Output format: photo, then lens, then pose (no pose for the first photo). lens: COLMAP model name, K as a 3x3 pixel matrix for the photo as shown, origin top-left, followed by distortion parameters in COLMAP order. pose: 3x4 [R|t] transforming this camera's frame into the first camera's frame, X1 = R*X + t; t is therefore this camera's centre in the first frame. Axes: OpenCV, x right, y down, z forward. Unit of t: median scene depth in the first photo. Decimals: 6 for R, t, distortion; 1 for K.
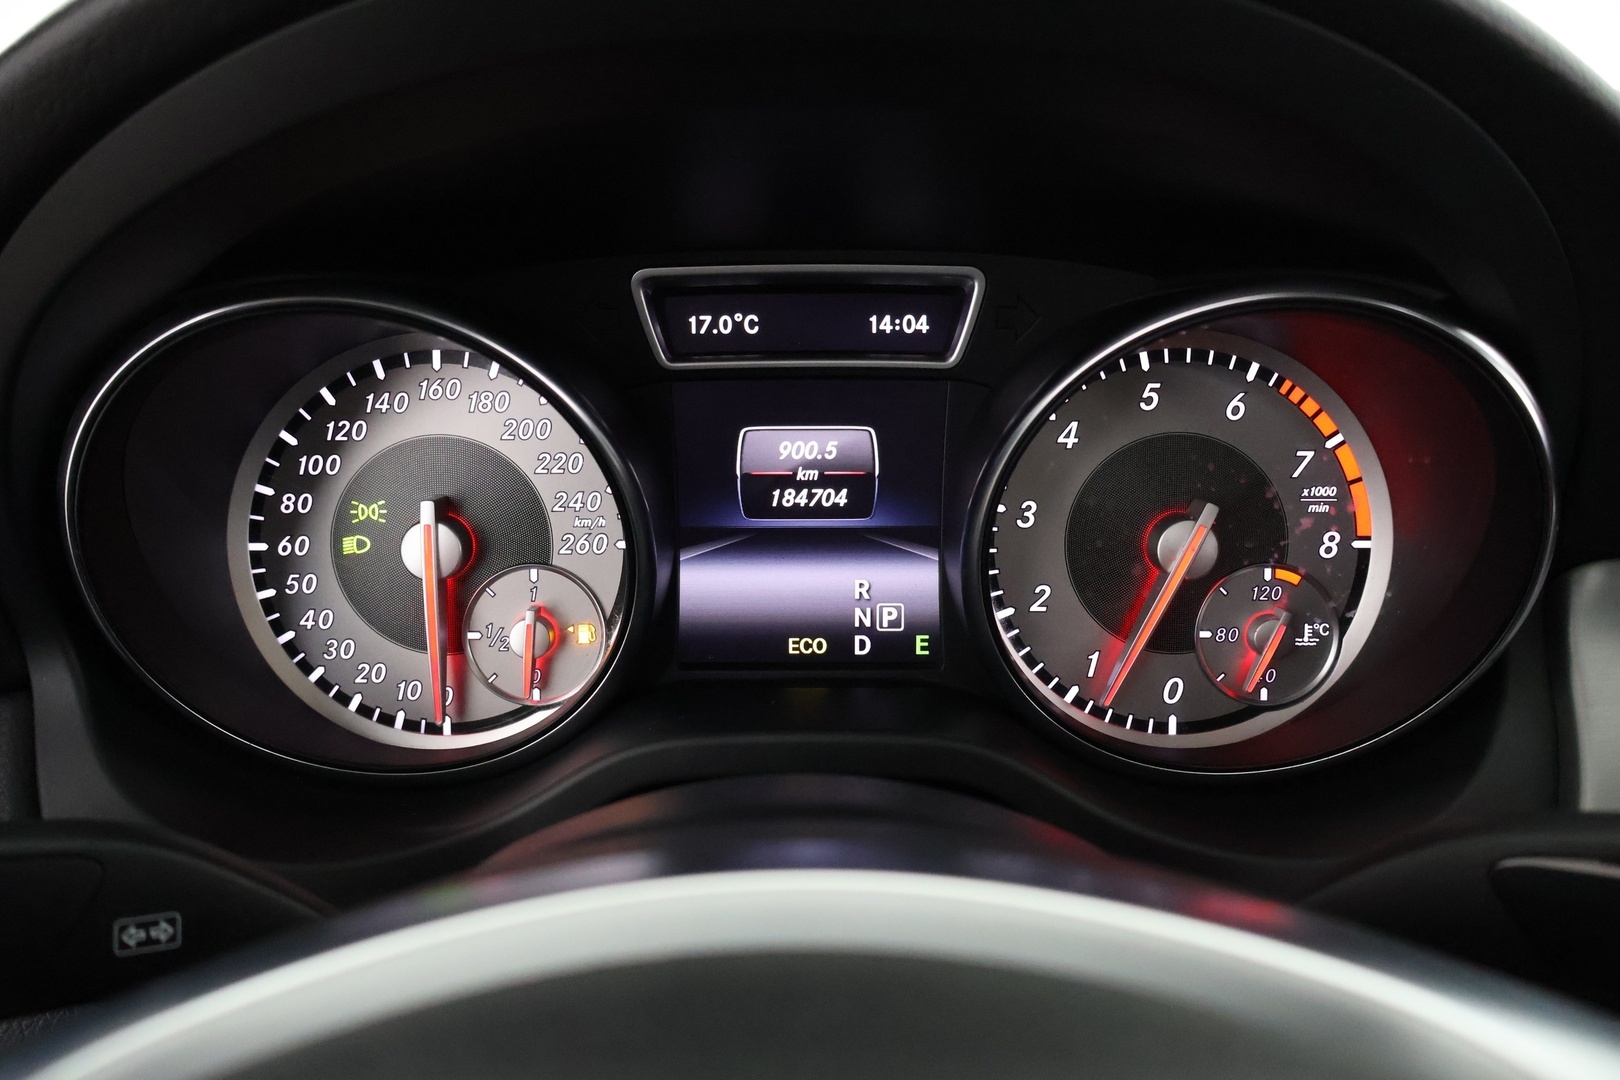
lens RADIAL K [[1358.7, 0, 806.6], [0, 1358.7, 551.0], [0, 0, 1]] dist [-0.005896, 0.008298]
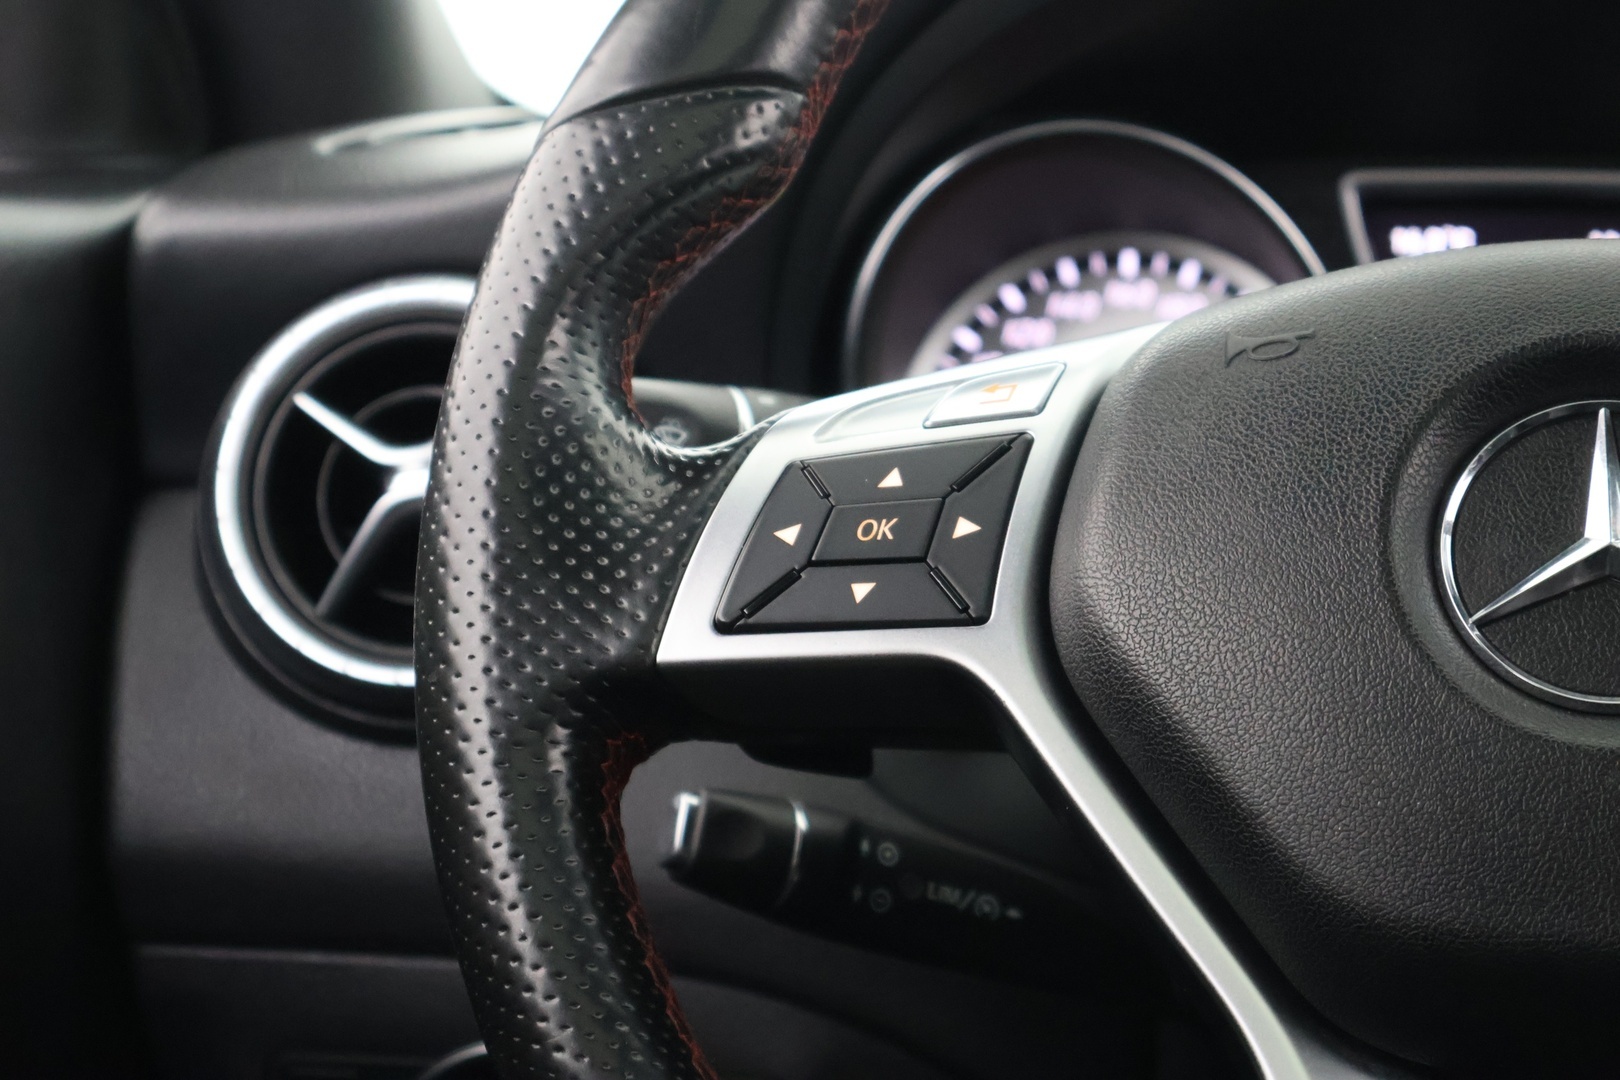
lens RADIAL K [[3273.1, 0, 819.1], [0, 3273.1, 534.9], [0, 0, 1]] dist [0.024884, 0.000000]
pose [[0.987281, 0.037539, -0.154490, -0.122703], [-0.079673, 0.957722, -0.276444, 0.692385], [0.137581, 0.285237, 0.948531, -1.156154]]
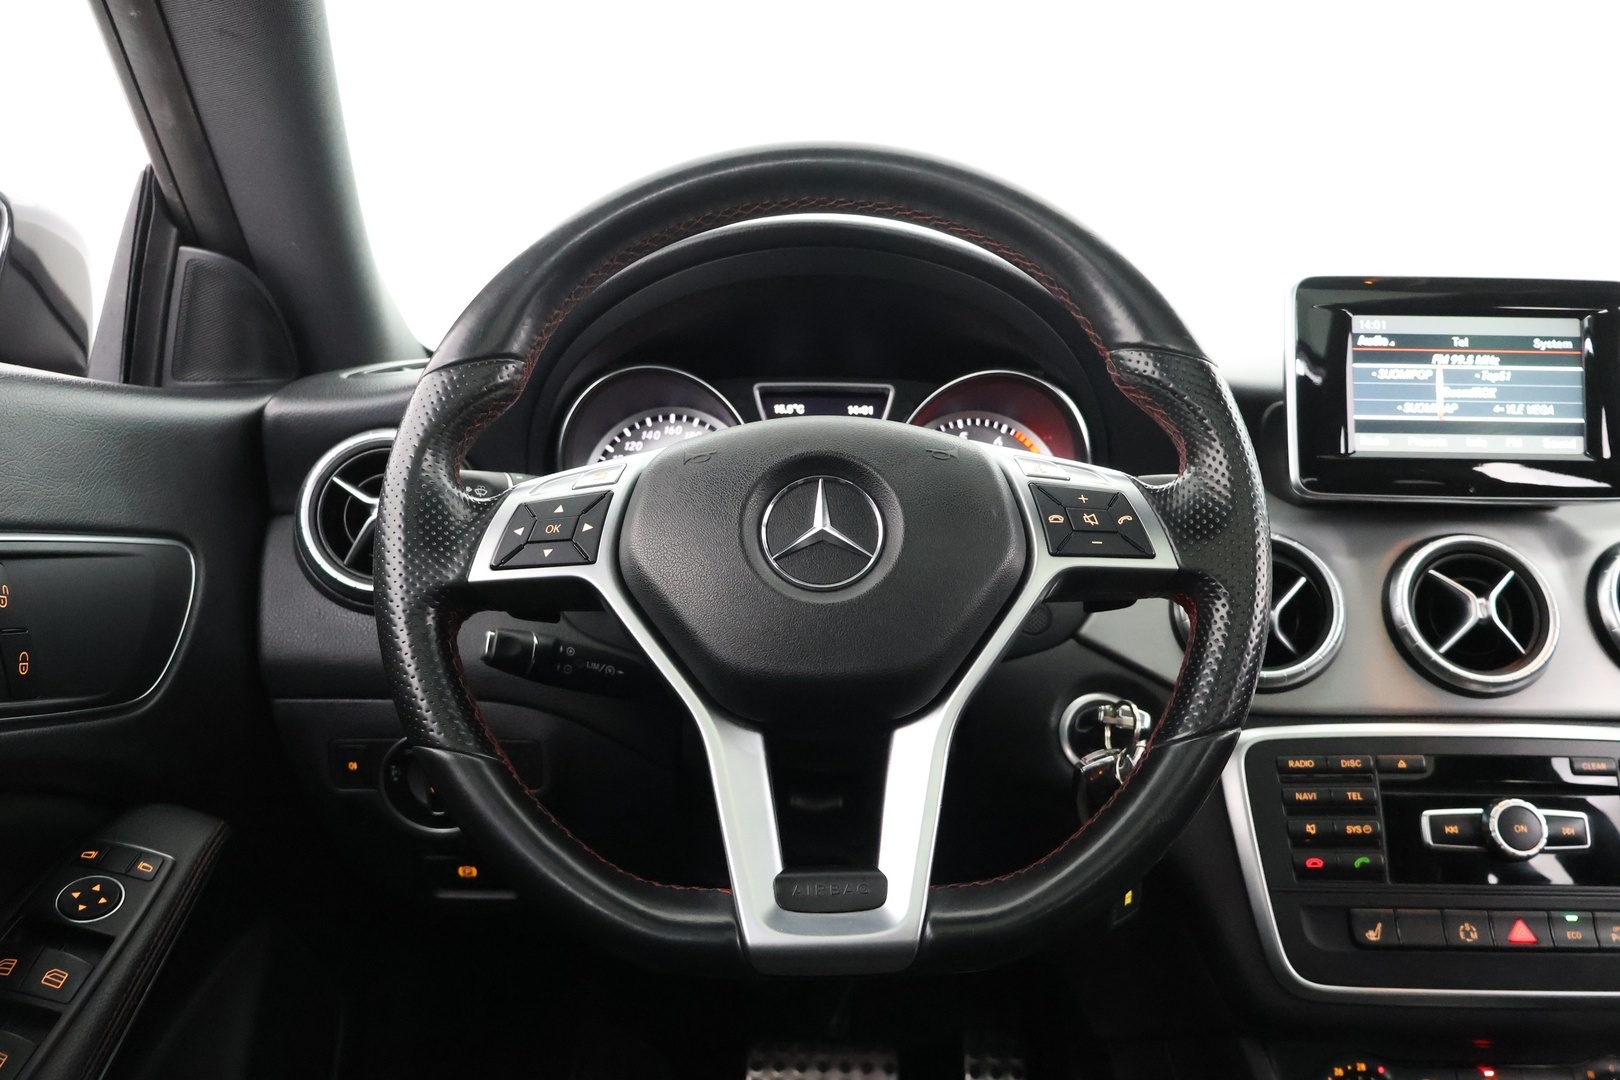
lens RADIAL K [[1358.7, 0, 812.0], [0, 1358.7, 540.7], [0, 0, 1]] dist [-0.005896, 0.008298]
pose [[0.999864, 0.016339, 0.002417, -0.021735], [-0.015108, 0.963866, -0.265959, 0.717593], [-0.006676, 0.265887, 0.963981, -1.305558]]
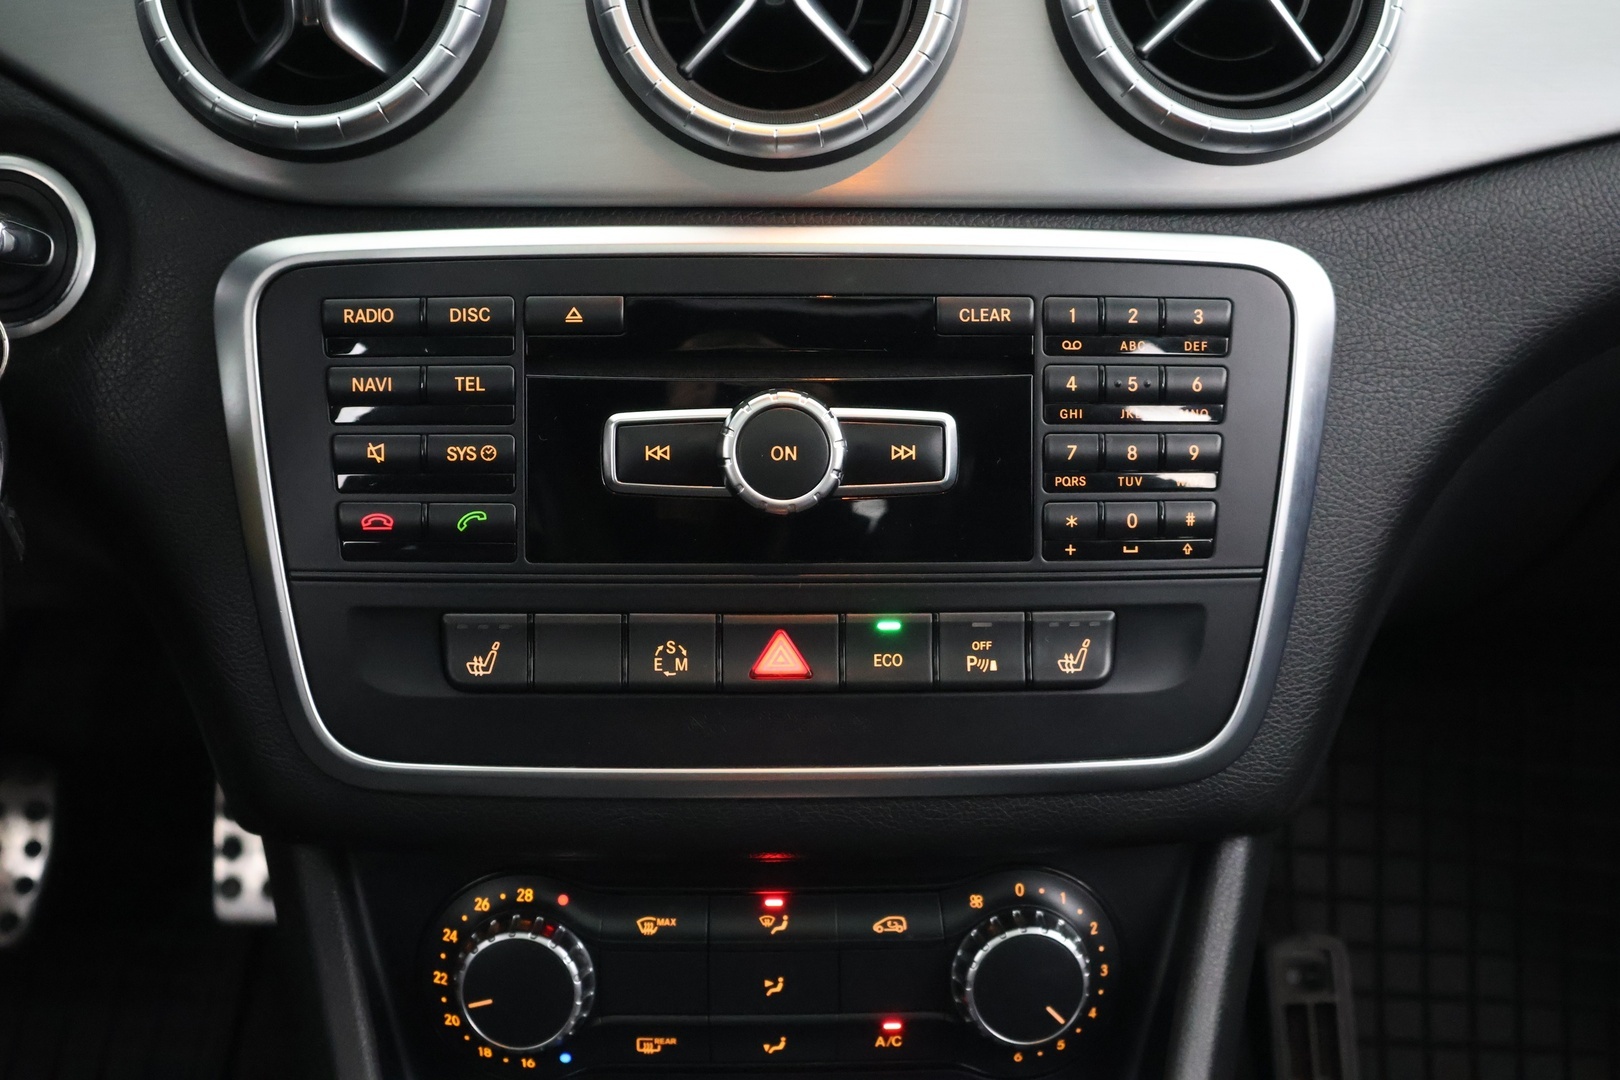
lens RADIAL K [[2788.3, 0, 810.0], [0, 2788.3, 533.2], [0, 0, 1]] dist [0.029923, 0.000000]
pose [[0.999211, 0.000623, 0.039709, 0.952134], [-0.003357, 0.997623, 0.068822, 0.504885], [-0.039572, -0.068901, 0.996838, -1.233733]]
